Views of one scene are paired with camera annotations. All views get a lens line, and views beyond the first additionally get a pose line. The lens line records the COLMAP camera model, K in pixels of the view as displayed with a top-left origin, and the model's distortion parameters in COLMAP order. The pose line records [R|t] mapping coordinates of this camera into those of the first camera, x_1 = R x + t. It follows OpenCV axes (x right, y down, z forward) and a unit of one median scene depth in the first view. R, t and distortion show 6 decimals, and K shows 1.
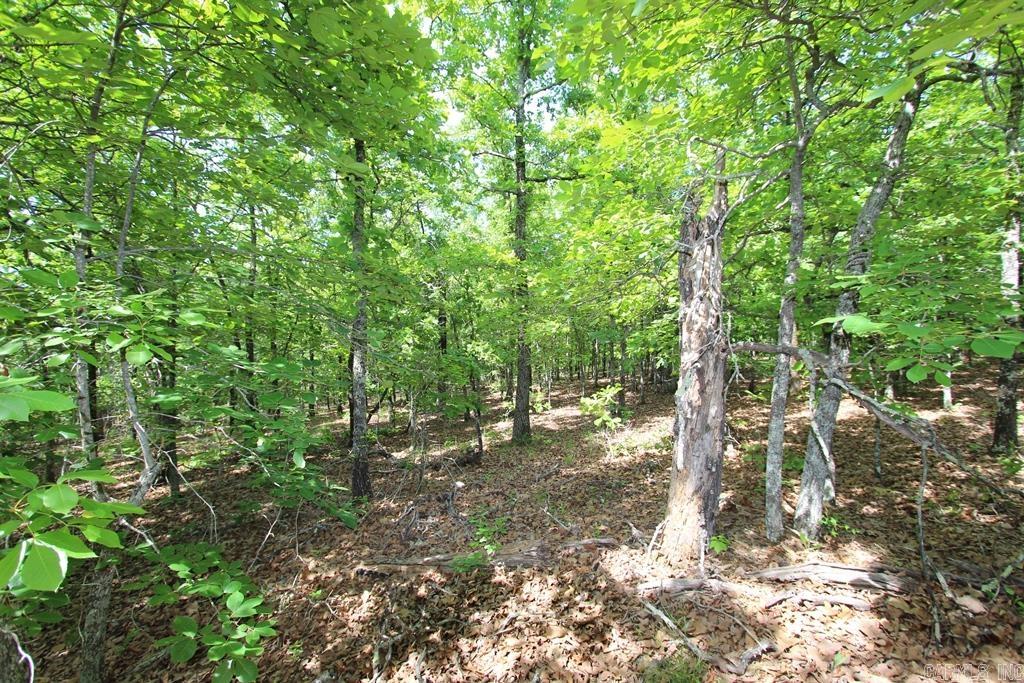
lens RADIAL K [[475.4, 0, 512.6], [0, 475.4, 354.3], [0, 0, 1]] dist [0.000062, -0.000734]
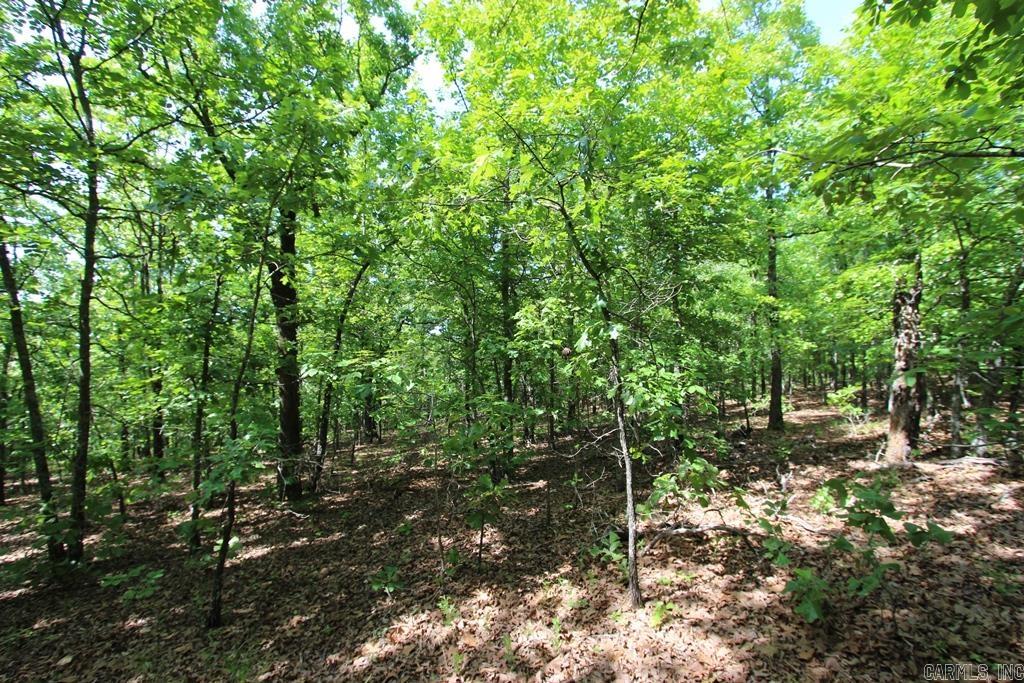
lens RADIAL K [[475.4, 0, 512.6], [0, 475.4, 354.3], [0, 0, 1]] dist [0.000062, -0.000734]
pose [[0.914721, -0.015917, -0.403772, -0.163040], [0.005352, 0.999614, -0.027280, 0.007195], [0.404050, 0.022792, 0.914453, -0.782914]]
